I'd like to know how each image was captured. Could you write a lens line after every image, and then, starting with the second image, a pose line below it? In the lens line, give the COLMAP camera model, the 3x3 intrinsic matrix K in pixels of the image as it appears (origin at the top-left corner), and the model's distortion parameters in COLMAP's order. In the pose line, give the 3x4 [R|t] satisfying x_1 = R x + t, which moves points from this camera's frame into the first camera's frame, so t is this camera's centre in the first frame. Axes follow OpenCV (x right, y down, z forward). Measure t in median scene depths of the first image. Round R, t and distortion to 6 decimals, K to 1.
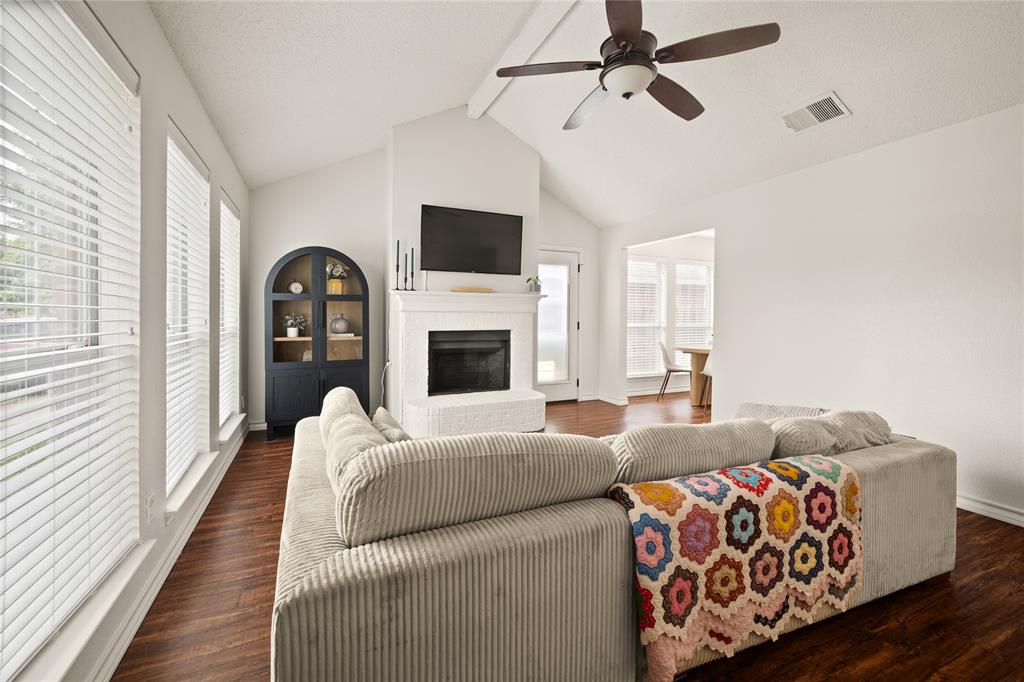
lens RADIAL K [[439.6, 0, 520.0], [0, 439.6, 322.4], [0, 0, 1]] dist [-0.000728, -0.000066]
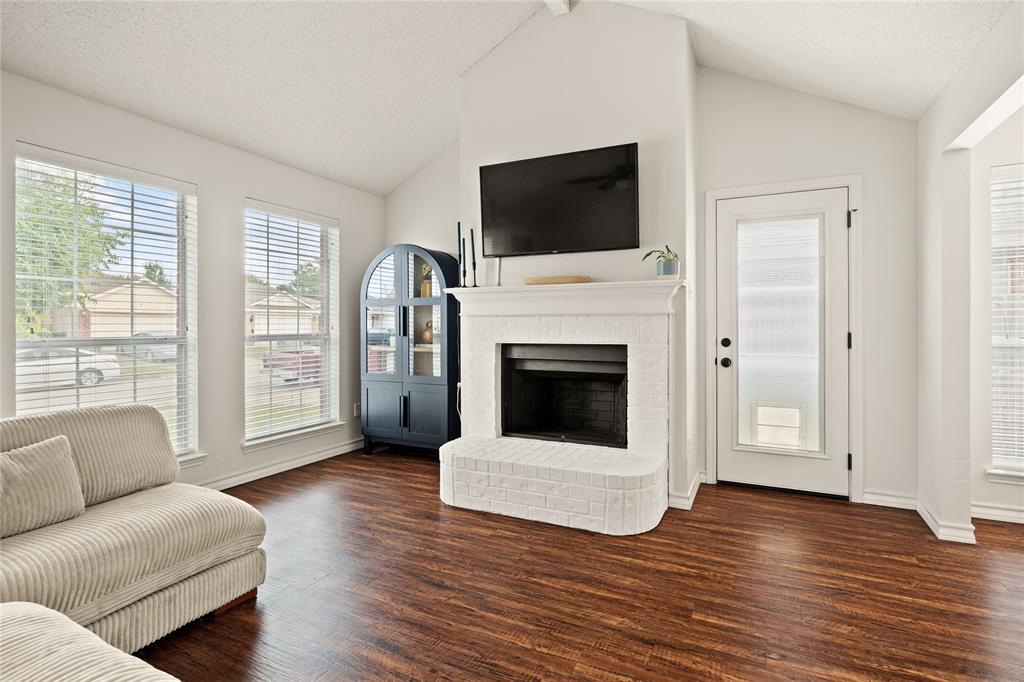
lens RADIAL K [[495.9, 0, 525.1], [0, 495.9, 325.0], [0, 0, 1]] dist [-0.003419, -0.000408]
pose [[0.632952, -0.006899, -0.774160, 0.423114], [-0.006688, 0.999874, -0.014379, 0.001153], [0.774162, 0.014279, 0.632827, 0.517572]]
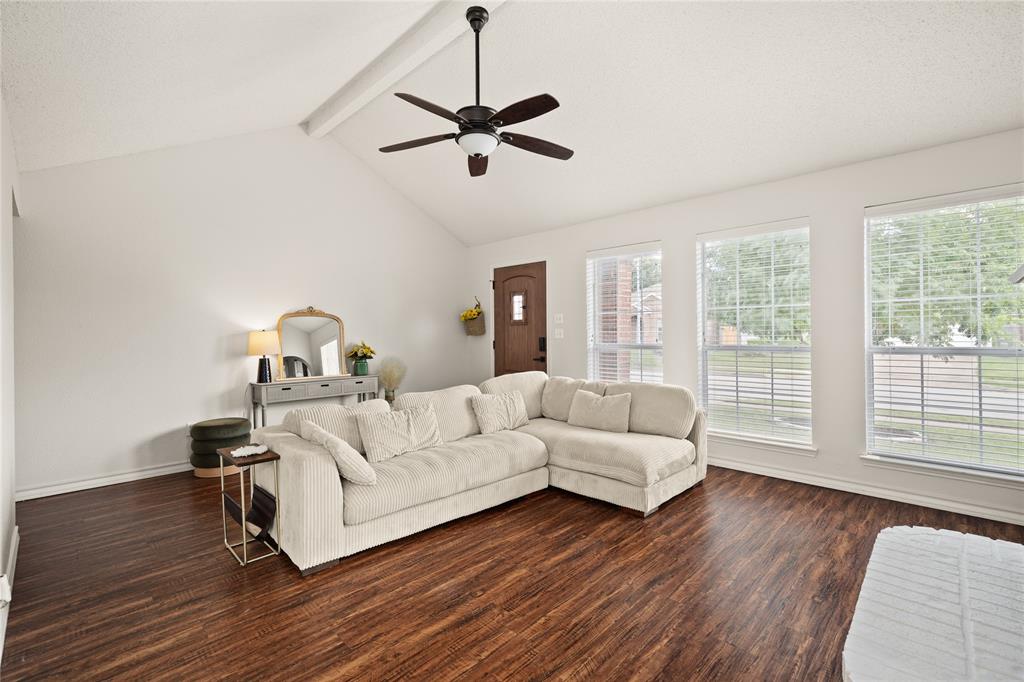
lens RADIAL K [[454.2, 0, 519.4], [0, 454.2, 327.4], [0, 0, 1]] dist [0.001234, 0.000124]
pose [[-0.932987, -0.003875, -0.359889, 0.304289], [-0.003373, 0.999992, -0.002024, -0.018397], [0.359894, -0.000674, -0.932993, 1.141862]]
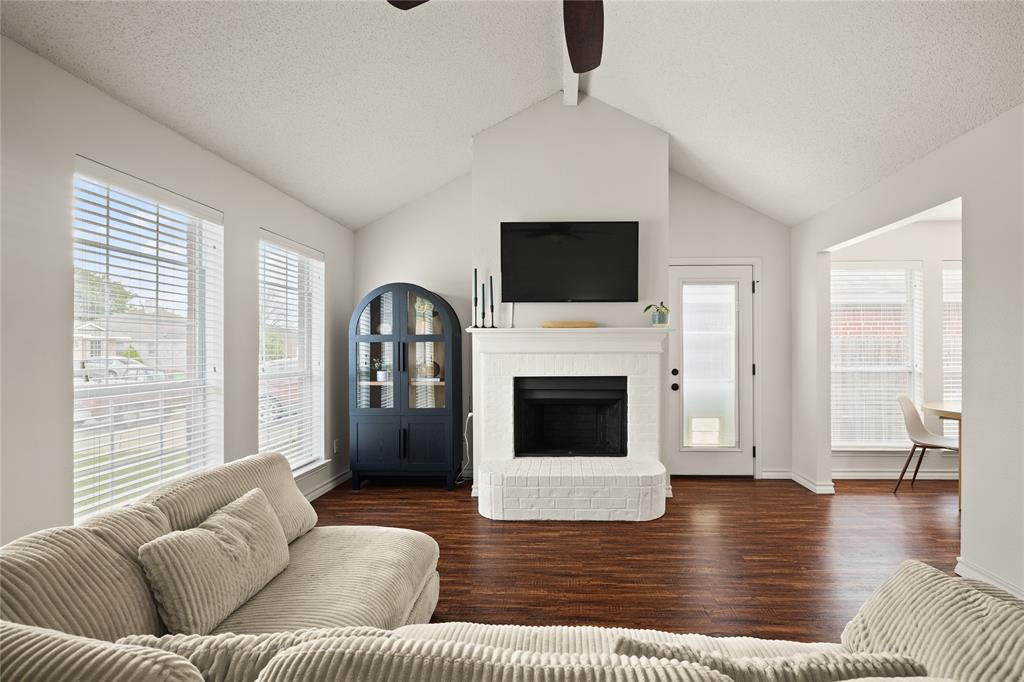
lens RADIAL K [[477.2, 0, 548.7], [0, 477.2, 347.9], [0, 0, 1]] dist [-0.006918, -0.000264]
pose [[0.891407, -0.009524, -0.453104, 0.242243], [0.000851, 0.999813, -0.019342, -0.016144], [0.453203, 0.016856, 0.891248, 0.237544]]
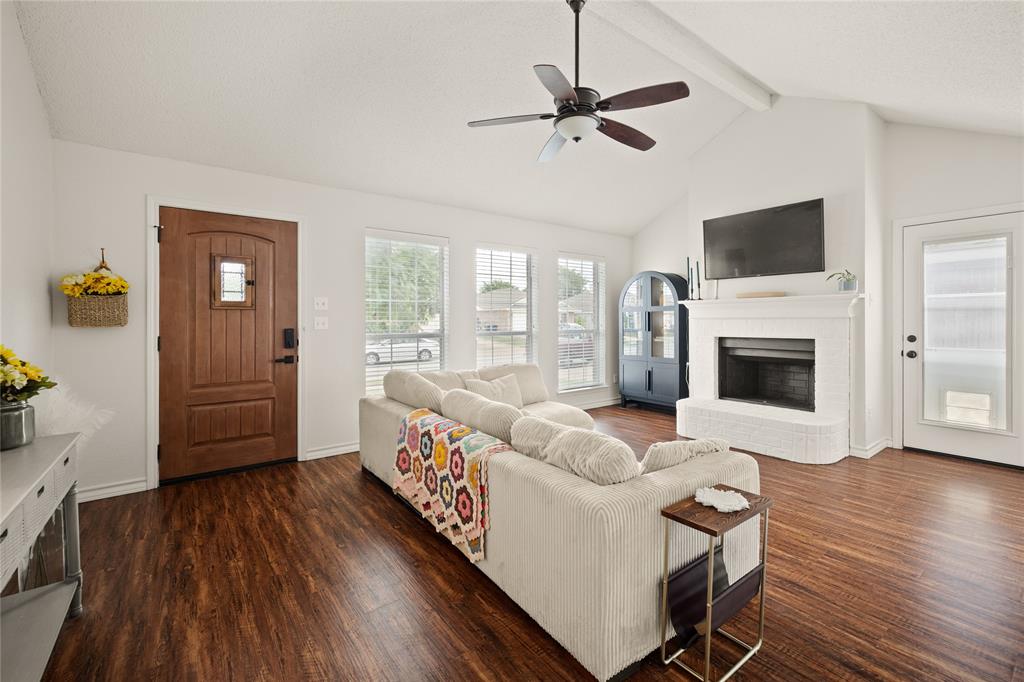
lens RADIAL K [[439.6, 0, 520.0], [0, 439.6, 322.4], [0, 0, 1]] dist [-0.000728, -0.000066]
pose [[0.215875, -0.002037, -0.976419, 0.703274], [-0.008897, 0.999952, -0.004054, -0.006628], [0.976380, 0.009562, 0.215847, 0.303983]]
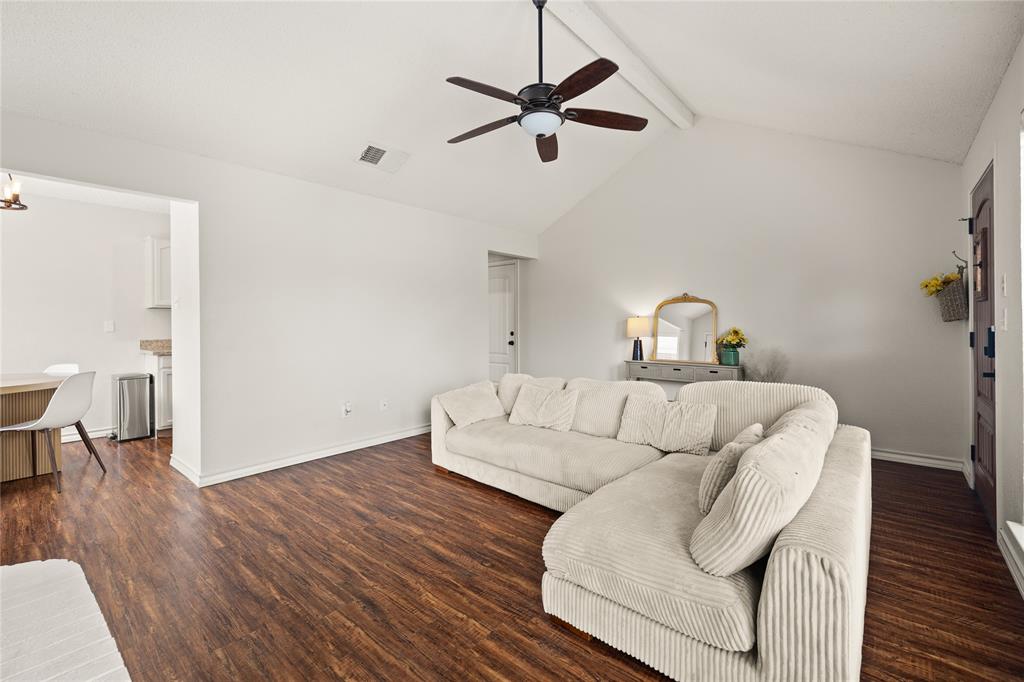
lens RADIAL K [[439.6, 0, 520.0], [0, 439.6, 322.4], [0, 0, 1]] dist [-0.000728, -0.000066]
pose [[-0.420621, -0.005414, 0.907220, -0.412815], [0.015909, 0.999784, 0.013342, -0.017477], [-0.907097, 0.020045, -0.420444, 0.794627]]
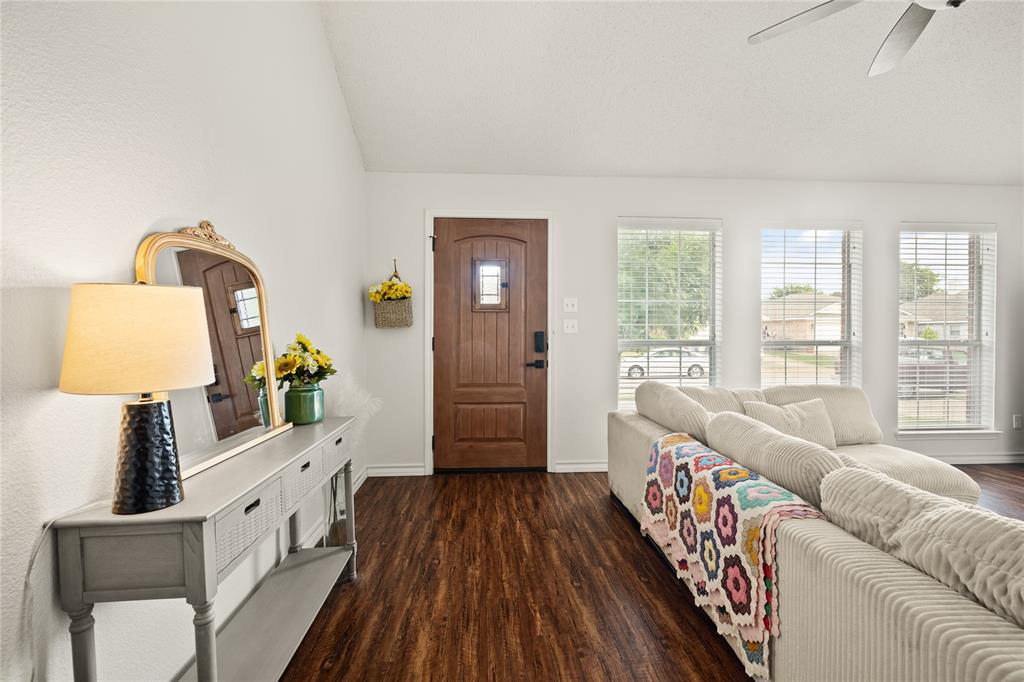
lens RADIAL K [[467.3, 0, 509.8], [0, 467.3, 335.9], [0, 0, 1]] dist [-0.004446, -0.000478]
pose [[-0.367655, -0.001517, -0.929961, 0.605680], [-0.016645, 0.999849, 0.004949, 0.009310], [0.929813, 0.017299, -0.367625, 0.317248]]
